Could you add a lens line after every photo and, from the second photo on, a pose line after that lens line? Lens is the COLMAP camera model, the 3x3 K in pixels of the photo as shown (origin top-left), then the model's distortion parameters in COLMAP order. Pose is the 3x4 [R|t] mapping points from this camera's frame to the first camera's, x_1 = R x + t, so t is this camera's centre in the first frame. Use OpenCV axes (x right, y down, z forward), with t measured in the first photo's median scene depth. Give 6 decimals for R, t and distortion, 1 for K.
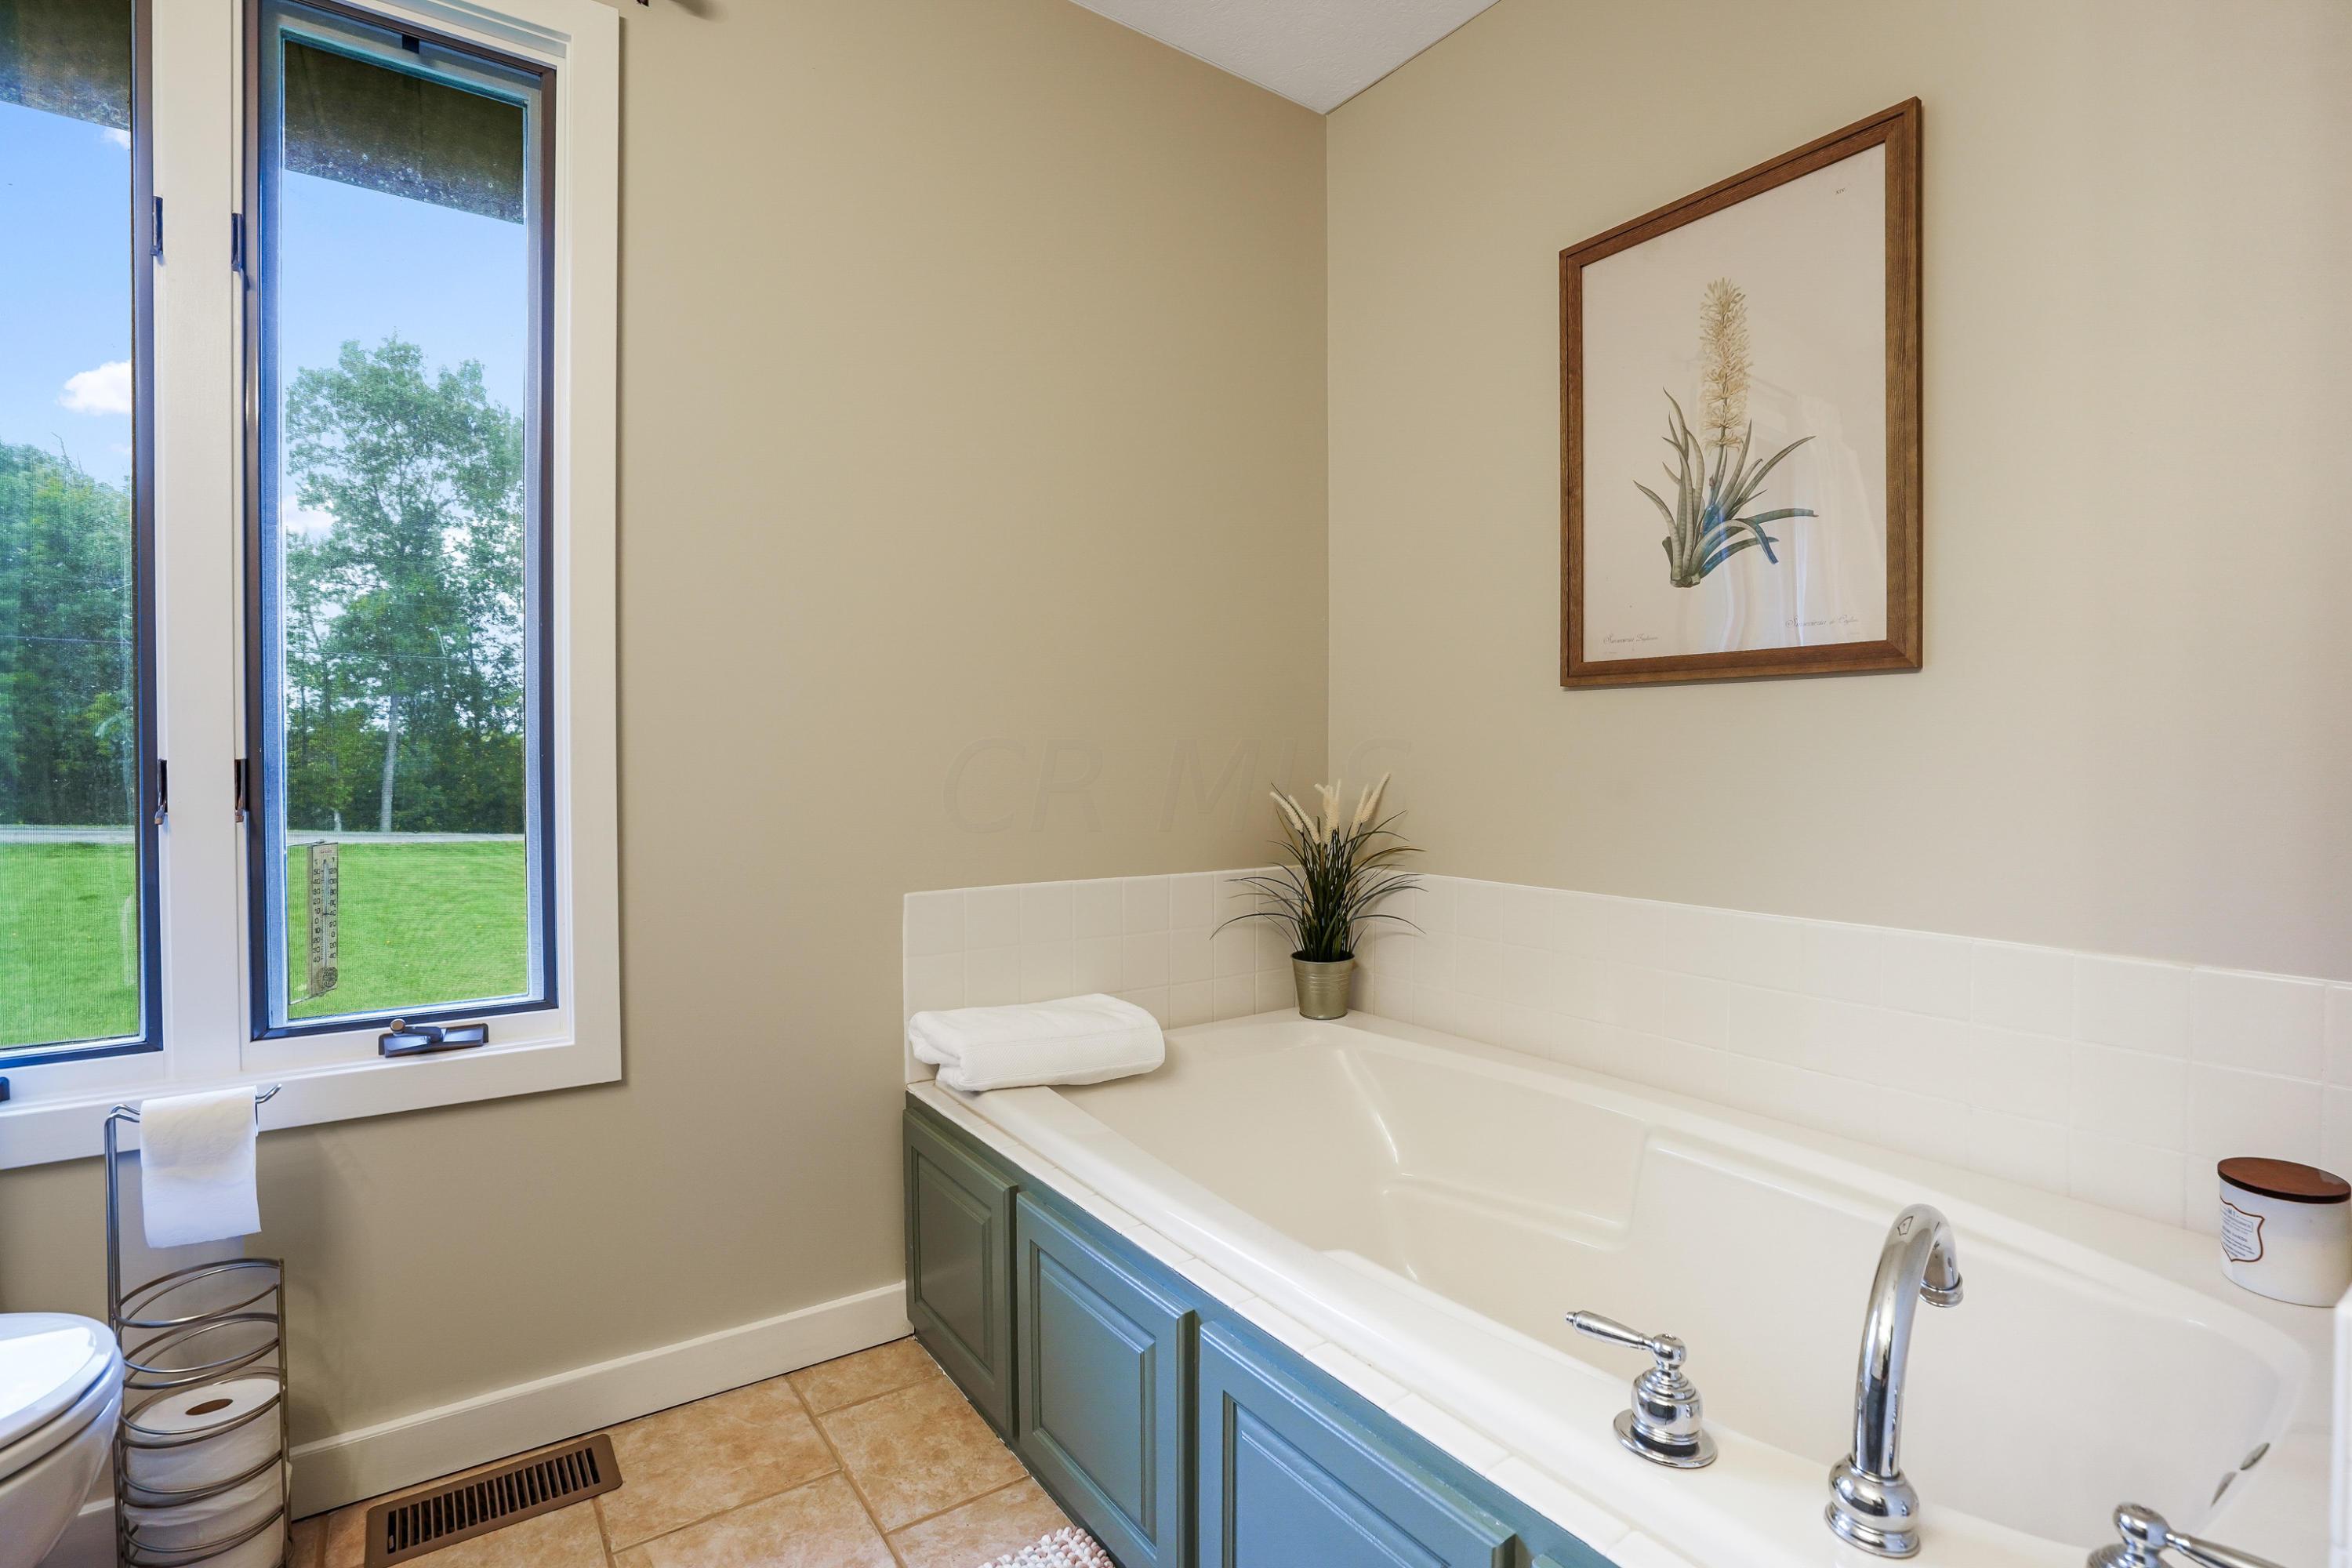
lens RADIAL K [[1088.2, 0, 1176.0], [0, 1088.2, 784.0], [0, 0, 1]] dist [-0.001515, -0.000342]
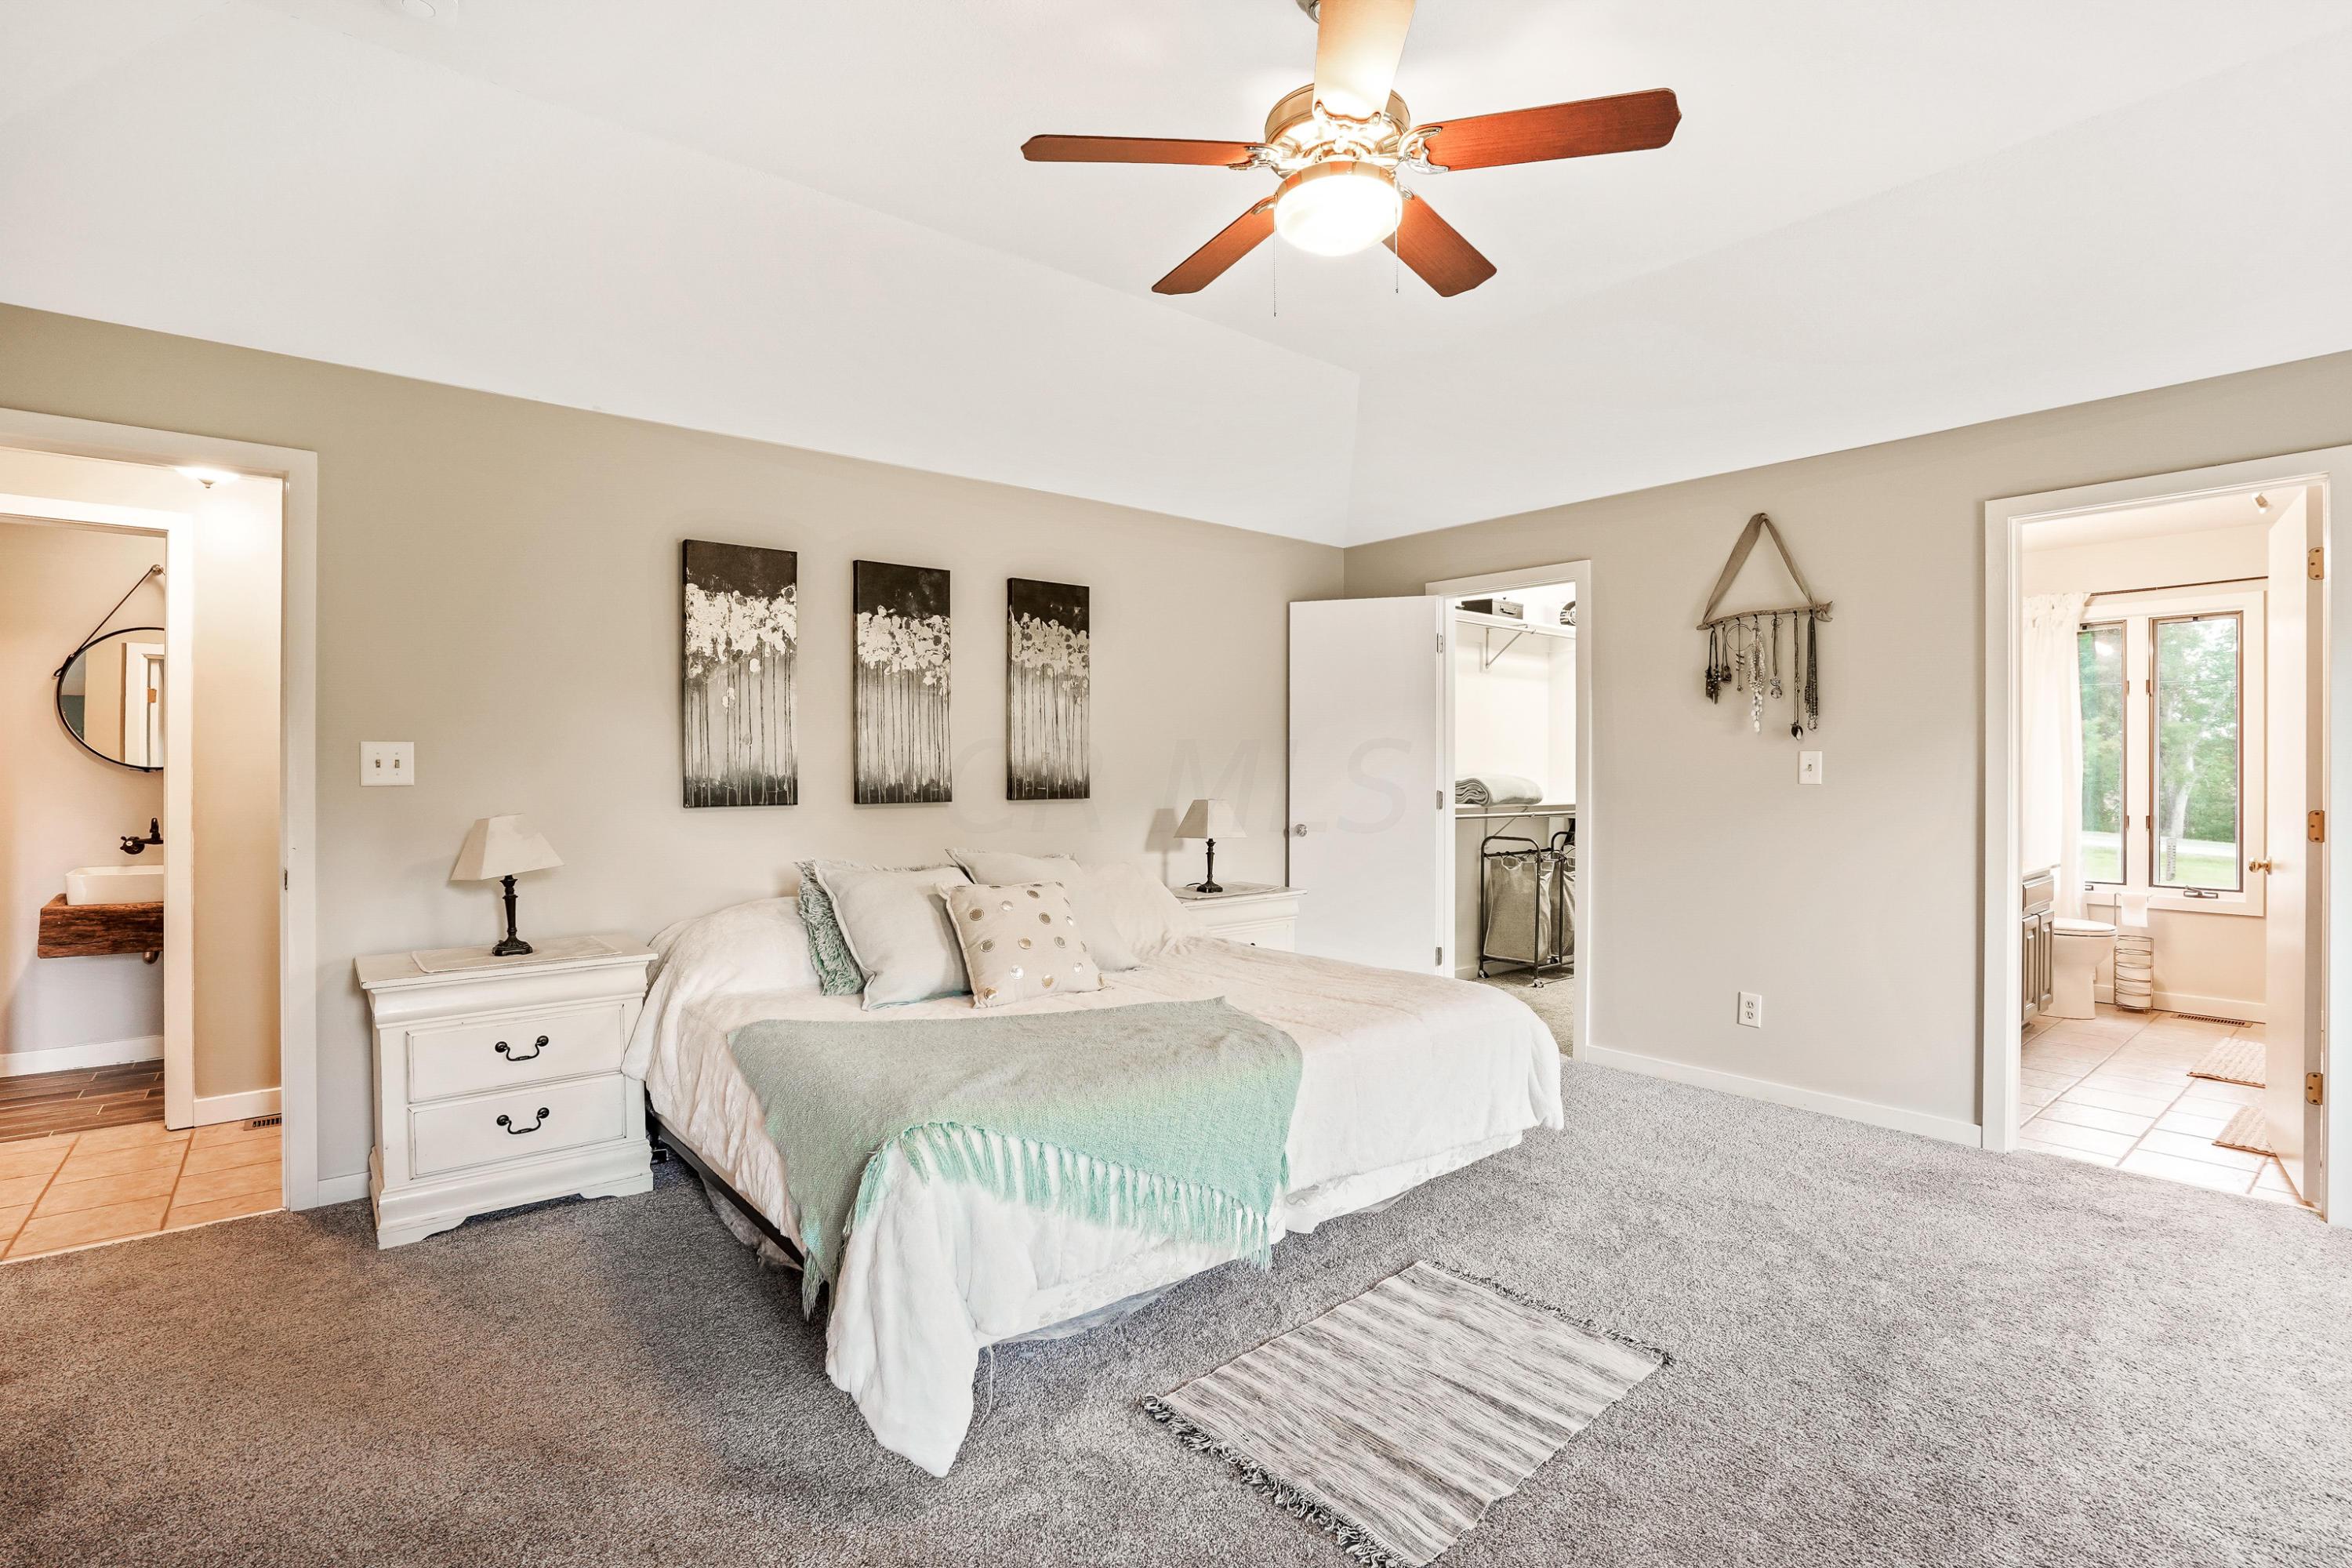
lens RADIAL K [[1088.2, 0, 1176.0], [0, 1088.2, 784.0], [0, 0, 1]] dist [-0.001515, -0.000342]
pose [[0.065627, 0.009449, -0.997799, 2.929196], [-0.012515, 0.999884, 0.008646, -0.130586], [0.997766, 0.011920, 0.065738, -2.867442]]
